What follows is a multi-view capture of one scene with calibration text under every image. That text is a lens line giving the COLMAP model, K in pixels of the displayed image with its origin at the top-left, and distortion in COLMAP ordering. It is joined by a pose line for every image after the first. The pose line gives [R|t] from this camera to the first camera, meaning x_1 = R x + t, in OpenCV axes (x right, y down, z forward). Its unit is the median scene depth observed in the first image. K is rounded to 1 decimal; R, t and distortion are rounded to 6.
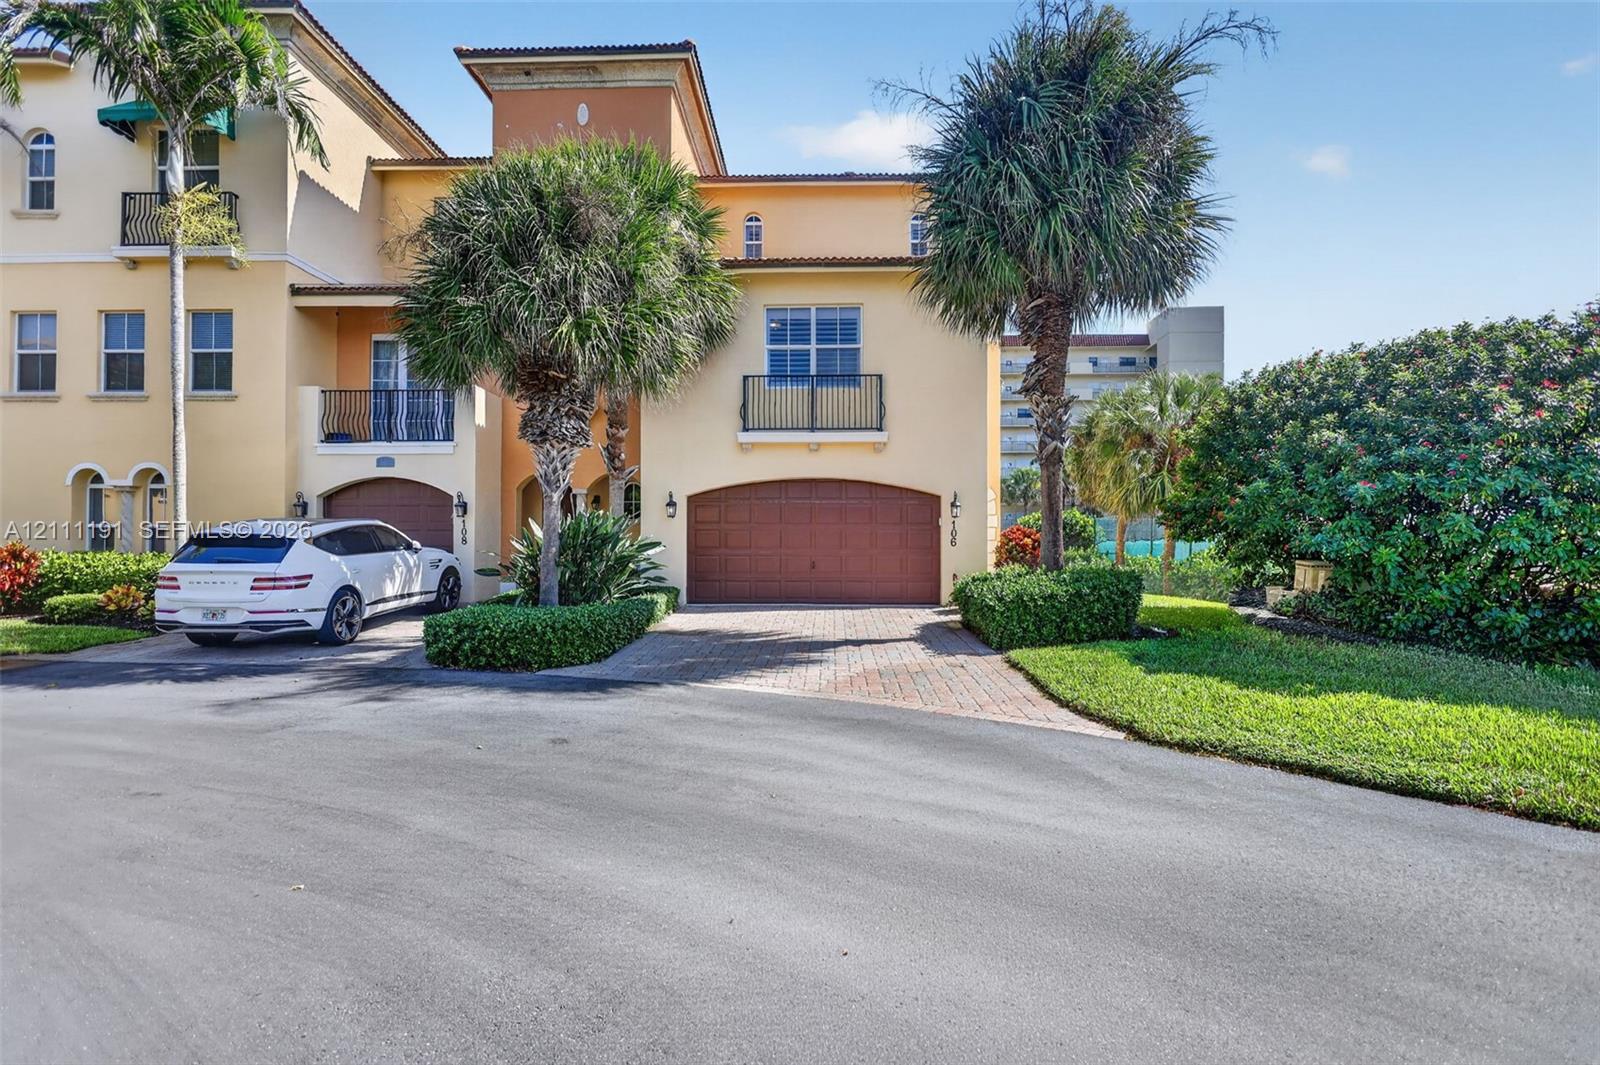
lens RADIAL K [[751.9, 0, 800.0], [0, 751.9, 532.5], [0, 0, 1]] dist [0.001953, 0.000988]
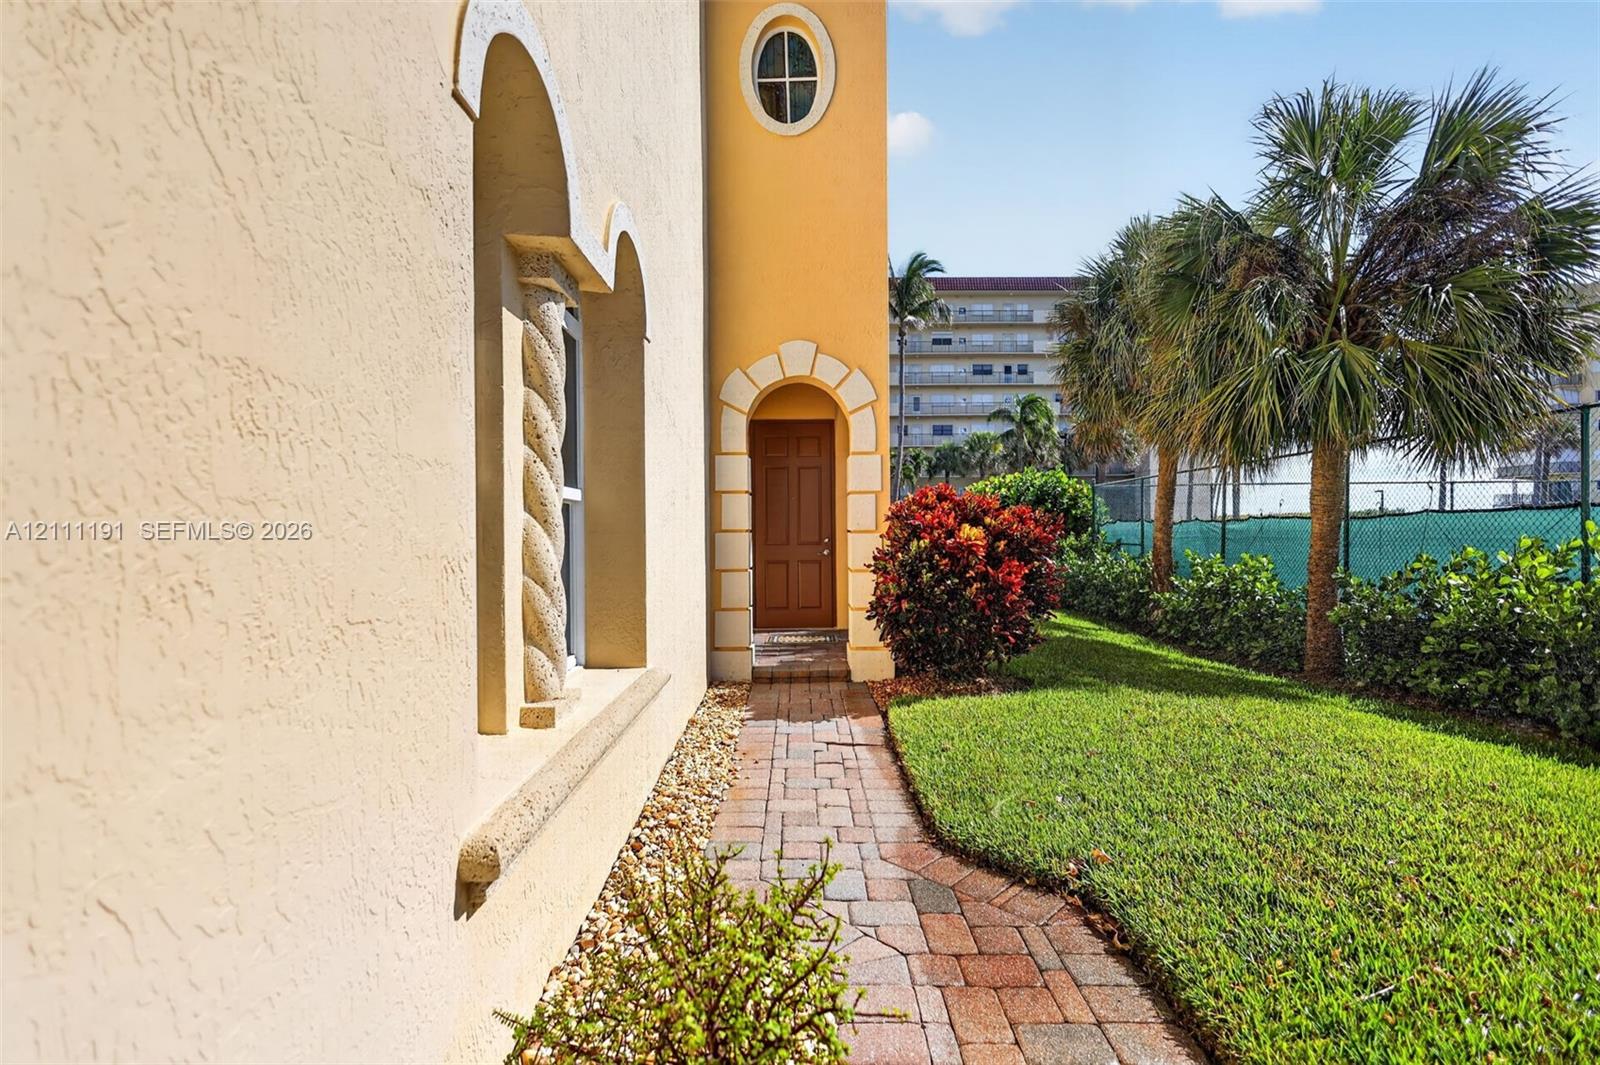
lens RADIAL K [[751.9, 0, 800.0], [0, 751.9, 532.5], [0, 0, 1]] dist [0.001953, 0.000988]
pose [[0.998650, -0.012030, 0.050534, 0.189010], [0.010671, 0.999576, 0.027085, 0.001533], [-0.050838, -0.026509, 0.998355, 0.608719]]
